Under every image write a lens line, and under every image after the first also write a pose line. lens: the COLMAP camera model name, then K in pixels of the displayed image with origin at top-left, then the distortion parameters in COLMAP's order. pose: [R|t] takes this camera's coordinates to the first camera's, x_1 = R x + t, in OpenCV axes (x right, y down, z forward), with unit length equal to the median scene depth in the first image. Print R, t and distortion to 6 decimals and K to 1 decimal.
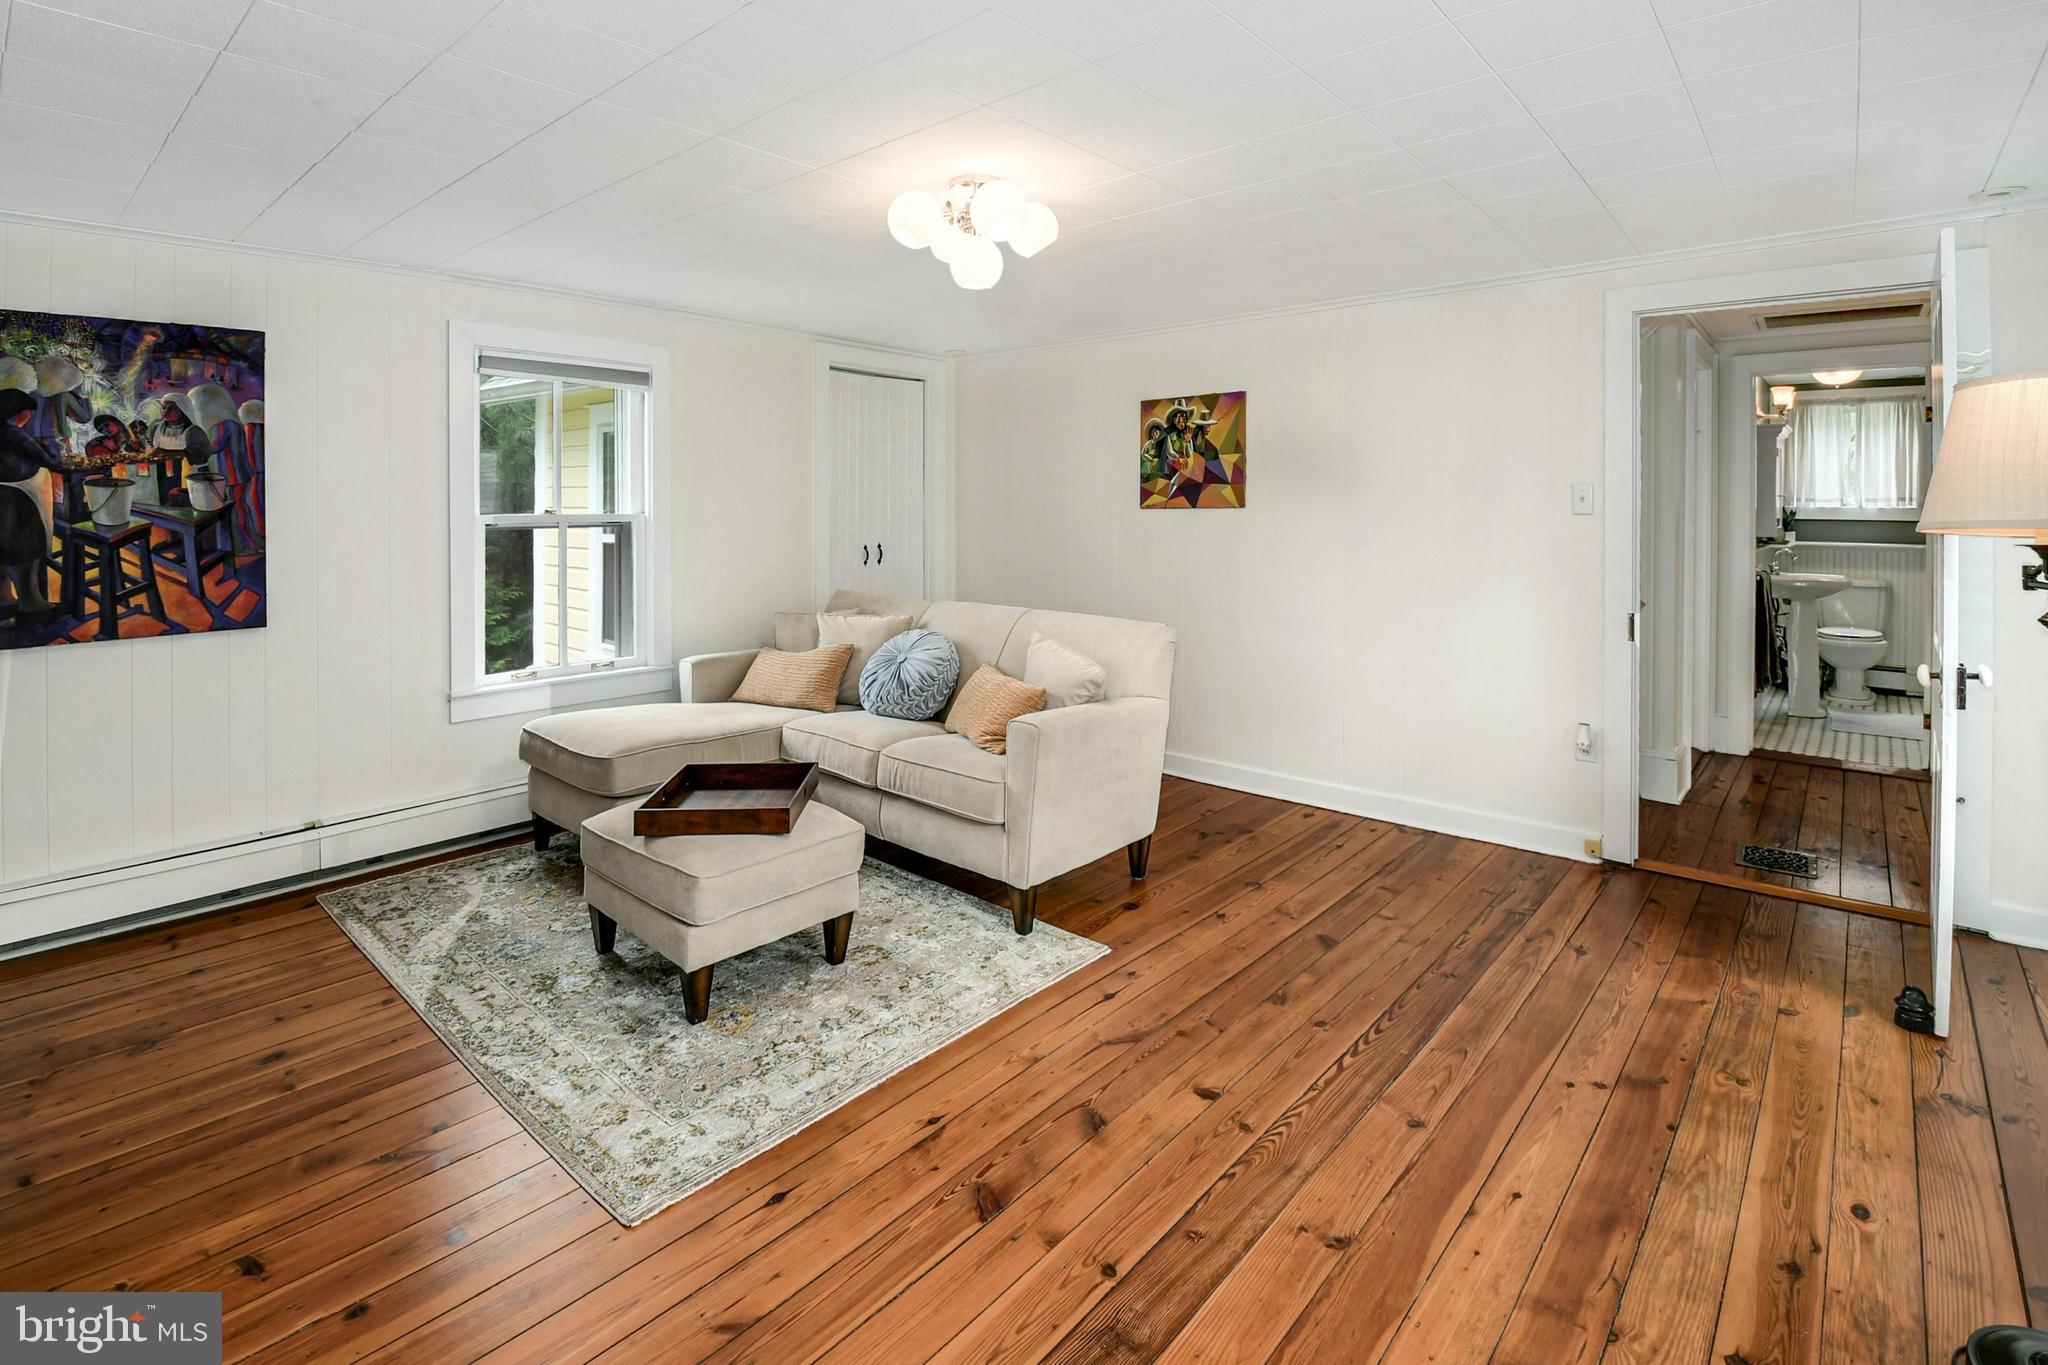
lens RADIAL K [[926.2, 0, 1024.0], [0, 926.2, 682.5], [0, 0, 1]] dist [-0.000367, -0.001042]
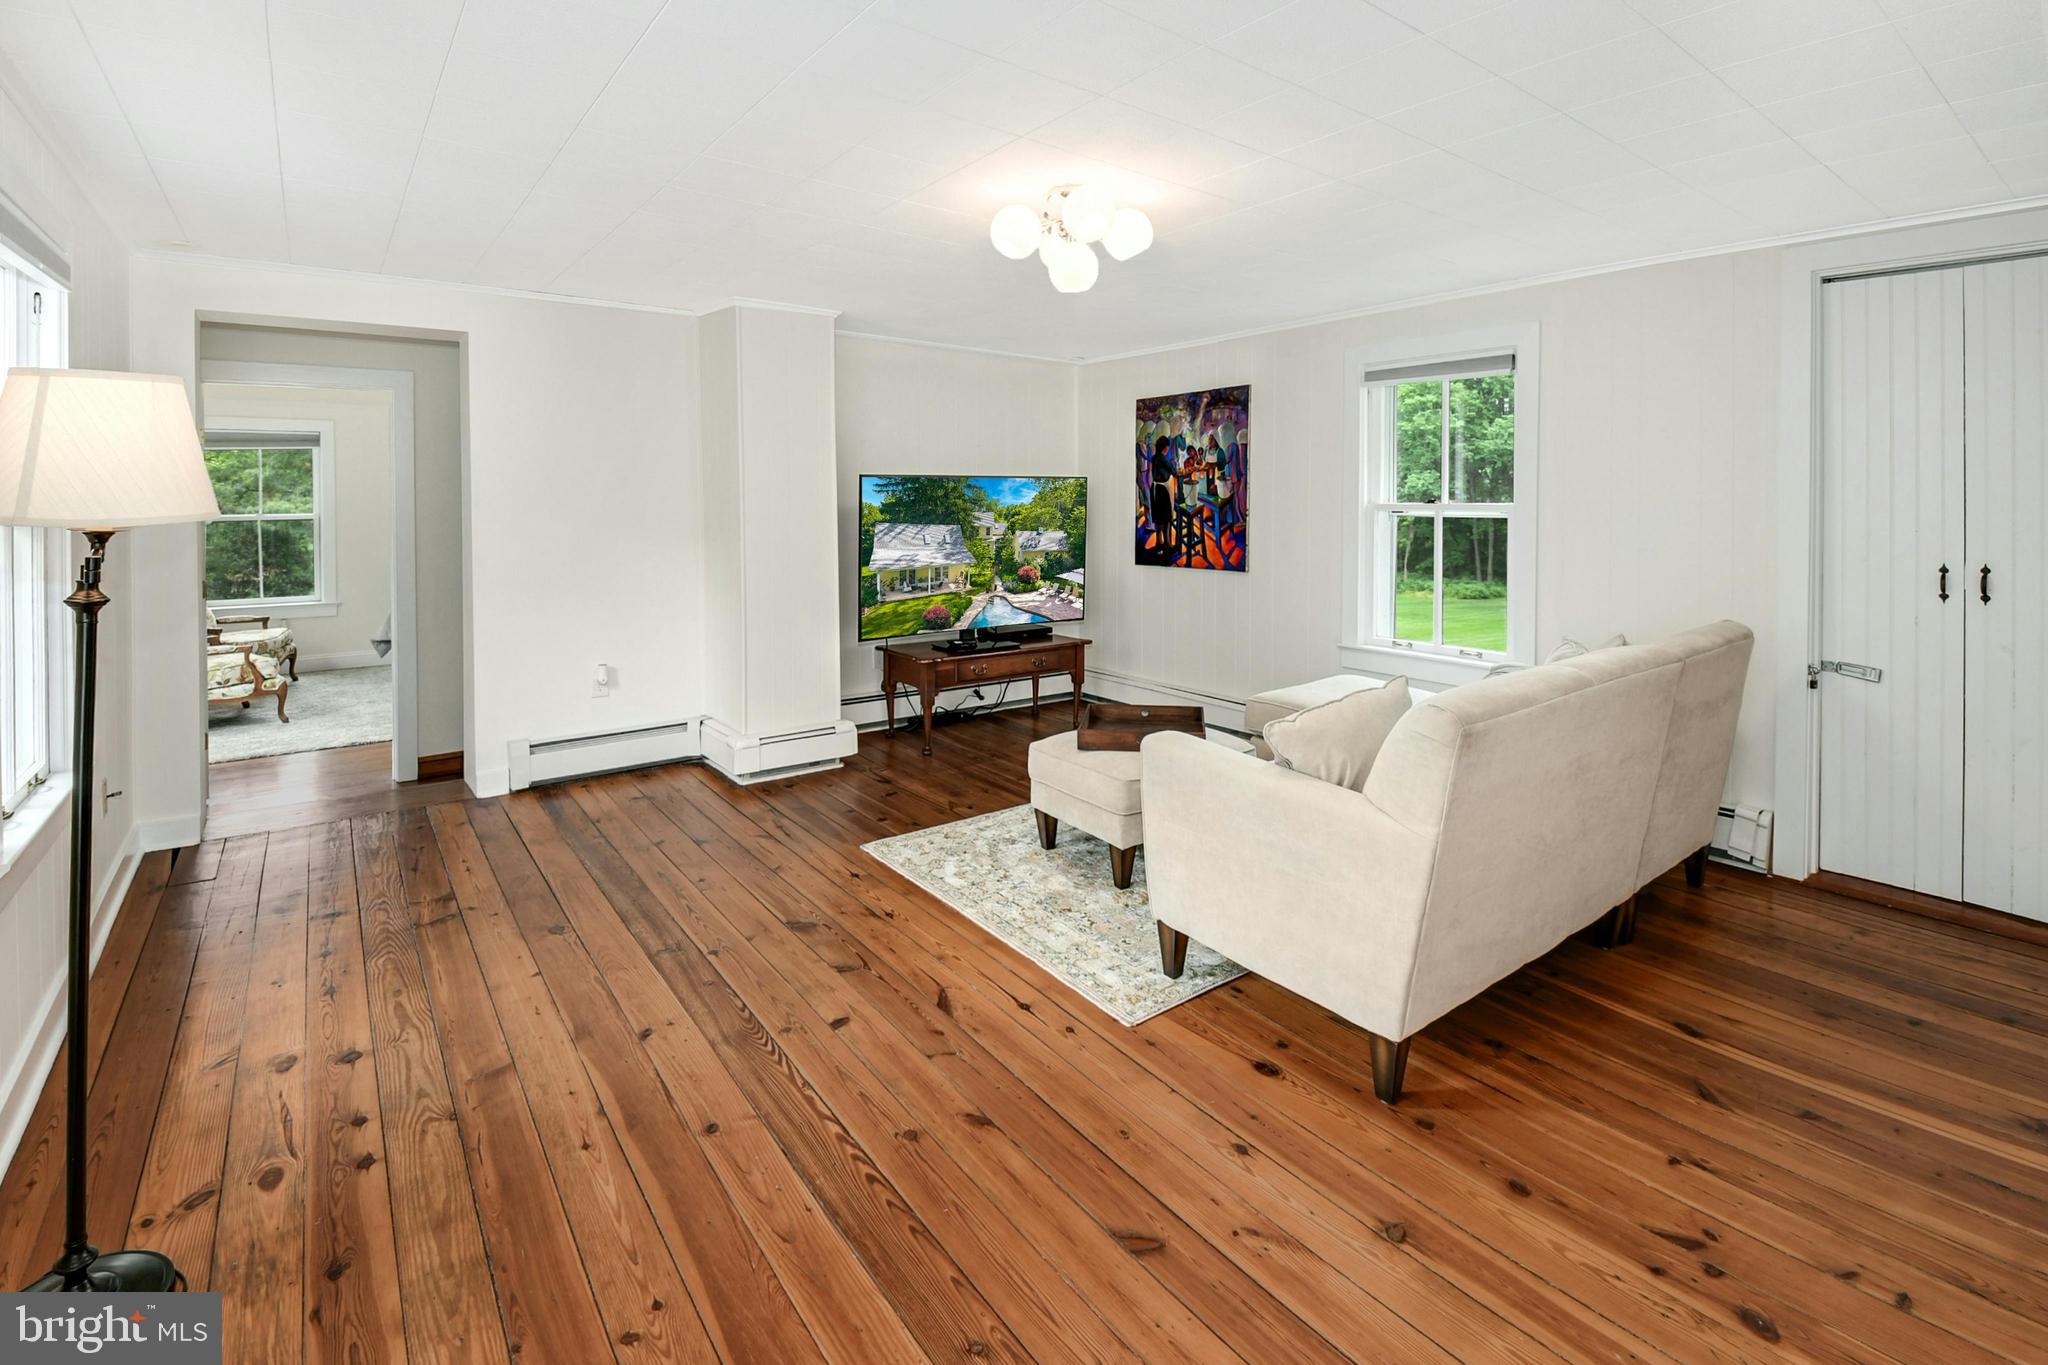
lens RADIAL K [[927.2, 0, 1024.0], [0, 927.2, 682.5], [0, 0, 1]] dist [0.000550, -0.004836]
pose [[-0.193068, 0.190834, -0.962448, 0.932105], [-0.197698, 0.953220, 0.228663, -0.192919], [0.961062, 0.234421, -0.146309, 1.046470]]
